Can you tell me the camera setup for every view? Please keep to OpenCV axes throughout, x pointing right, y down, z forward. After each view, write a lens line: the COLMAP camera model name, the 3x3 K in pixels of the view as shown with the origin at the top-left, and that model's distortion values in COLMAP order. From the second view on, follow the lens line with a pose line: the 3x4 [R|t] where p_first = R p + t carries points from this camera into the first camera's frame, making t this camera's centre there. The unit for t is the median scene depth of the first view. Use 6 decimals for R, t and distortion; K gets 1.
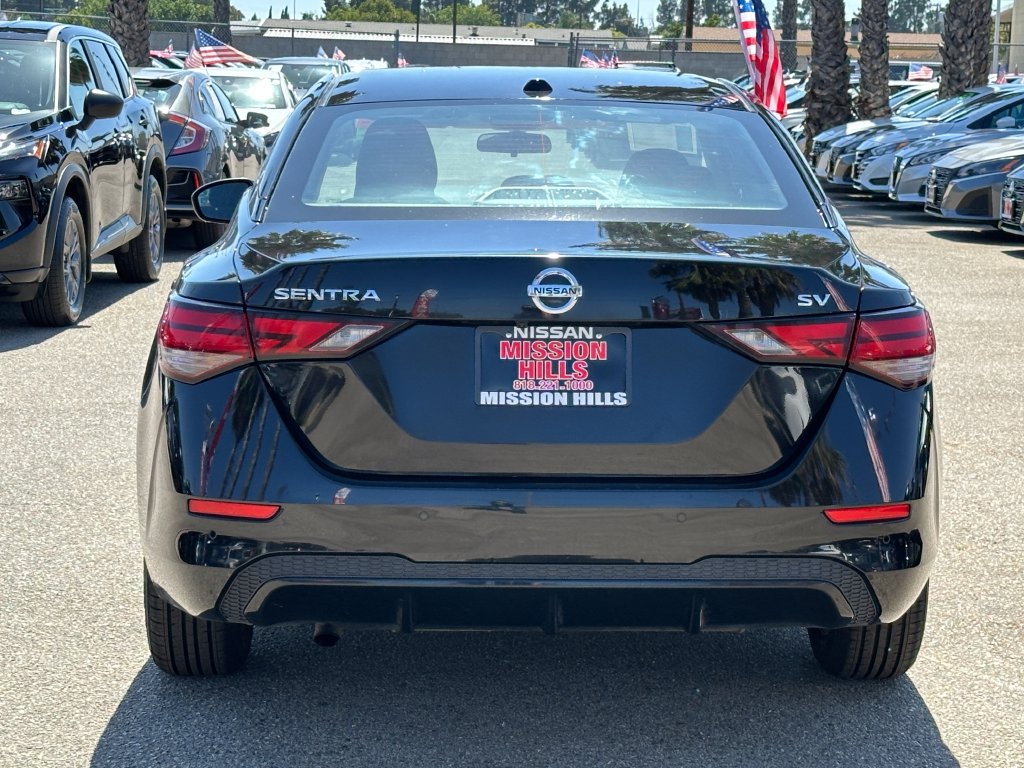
lens RADIAL K [[2389.5, 0, 512.1], [0, 2389.5, 374.1], [0, 0, 1]] dist [0.165017, 0.000000]
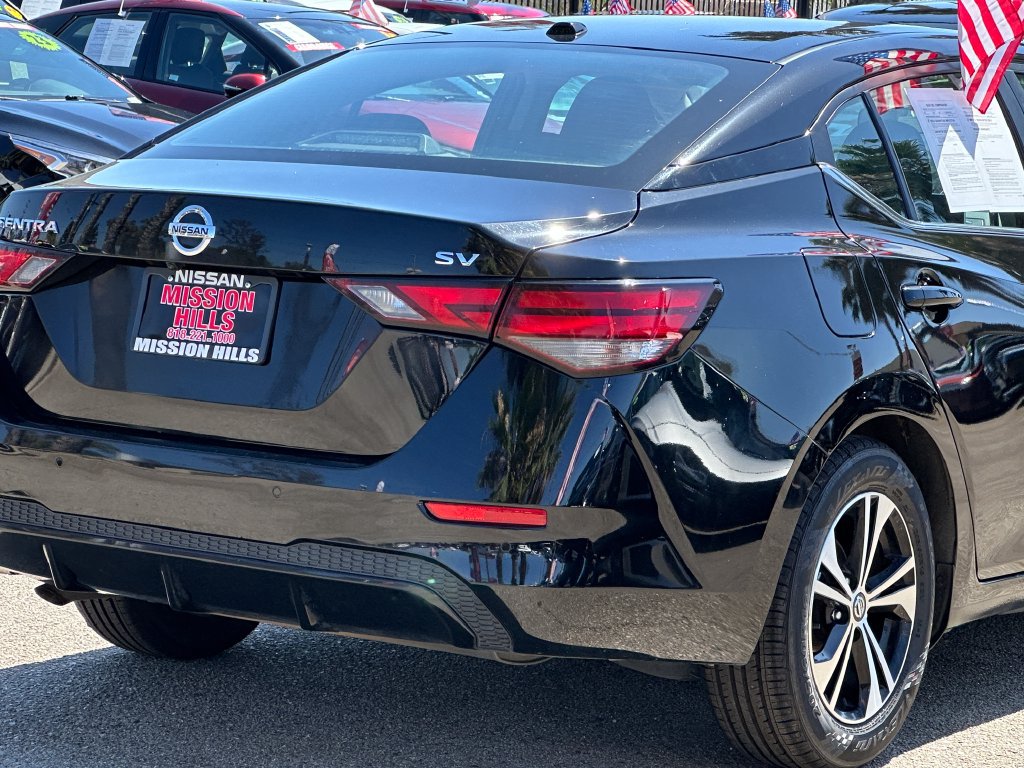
lens RADIAL K [[2895.7, 0, 511.0], [0, 2895.7, 384.9], [0, 0, 1]] dist [0.068084, 0.000000]
pose [[0.812114, 0.075972, -0.578531, 0.750357], [-0.095303, 0.995444, -0.003060, 0.015314], [0.575663, 0.057621, 0.815654, 0.171000]]
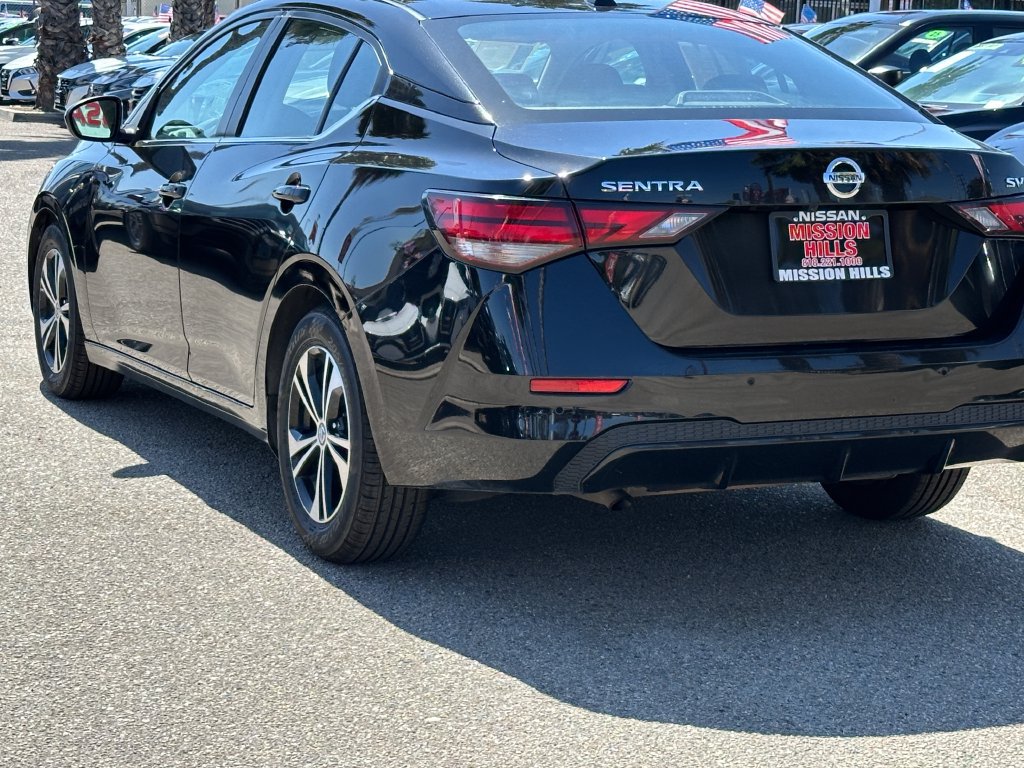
lens RADIAL K [[2389.5, 0, 514.8], [0, 2389.5, 381.3], [0, 0, 1]] dist [0.165017, 0.000000]
pose [[0.918411, -0.052177, 0.392172, -0.568516], [0.042294, 0.998533, 0.033805, 0.016281], [-0.393360, -0.014460, 0.919271, 0.014650]]
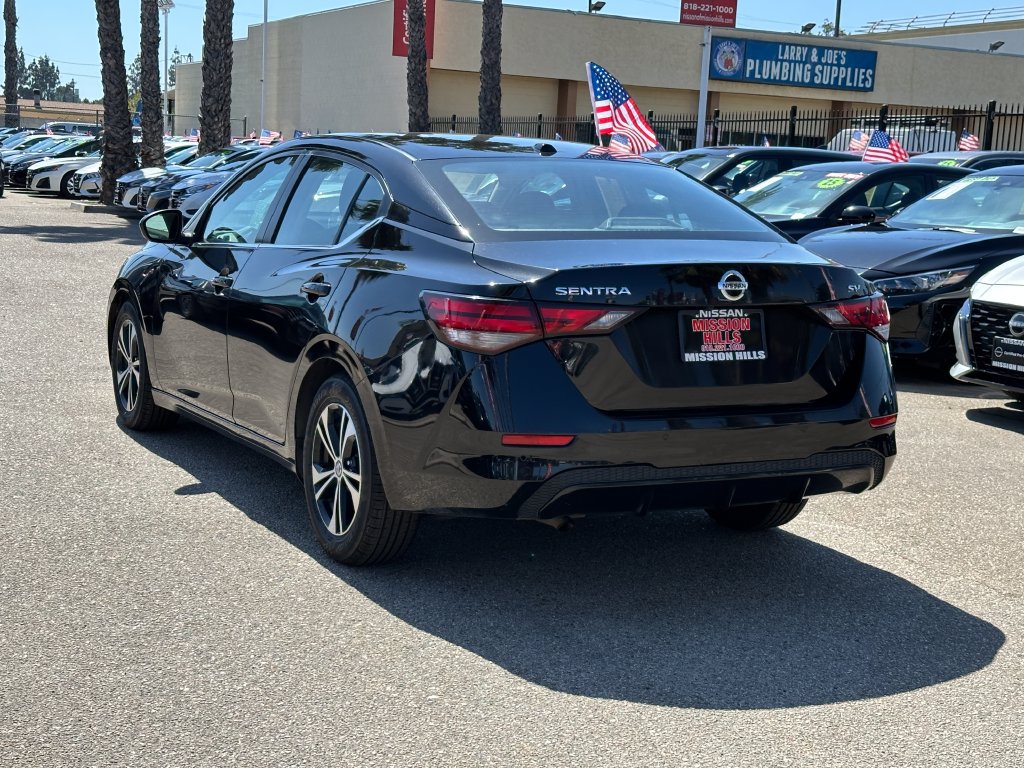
lens RADIAL K [[1679.5, 0, 510.5], [0, 1679.5, 386.9], [0, 0, 1]] dist [0.168930, 0.000000]
pose [[0.900139, -0.042367, 0.433537, -0.572677], [0.032254, 0.999009, 0.030658, -0.007623], [-0.434407, -0.013613, 0.900614, 0.088874]]
